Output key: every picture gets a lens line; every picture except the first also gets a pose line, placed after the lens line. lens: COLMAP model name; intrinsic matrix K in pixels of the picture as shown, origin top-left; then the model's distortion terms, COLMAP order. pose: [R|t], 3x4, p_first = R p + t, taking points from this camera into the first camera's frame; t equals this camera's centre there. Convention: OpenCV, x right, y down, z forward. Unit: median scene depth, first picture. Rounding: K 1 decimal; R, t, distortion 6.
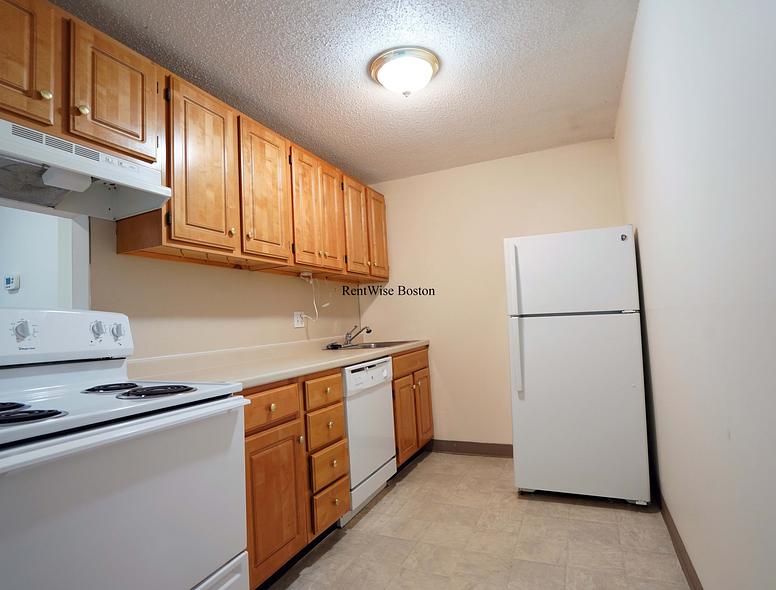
lens RADIAL K [[408.3, 0, 388.0], [0, 408.3, 295.0], [0, 0, 1]] dist [-0.060903, 0.024821]
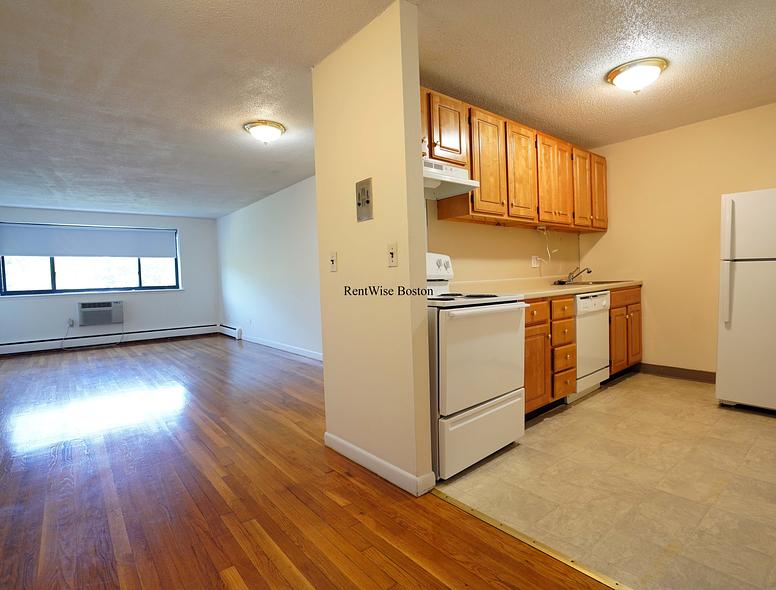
lens RADIAL K [[408.3, 0, 388.0], [0, 408.3, 295.0], [0, 0, 1]] dist [-0.060903, 0.024821]
pose [[0.899048, 0.044286, -0.435604, -0.083603], [0.012215, 0.991948, 0.126059, -0.006613], [0.437679, -0.118654, 0.891268, -0.545469]]
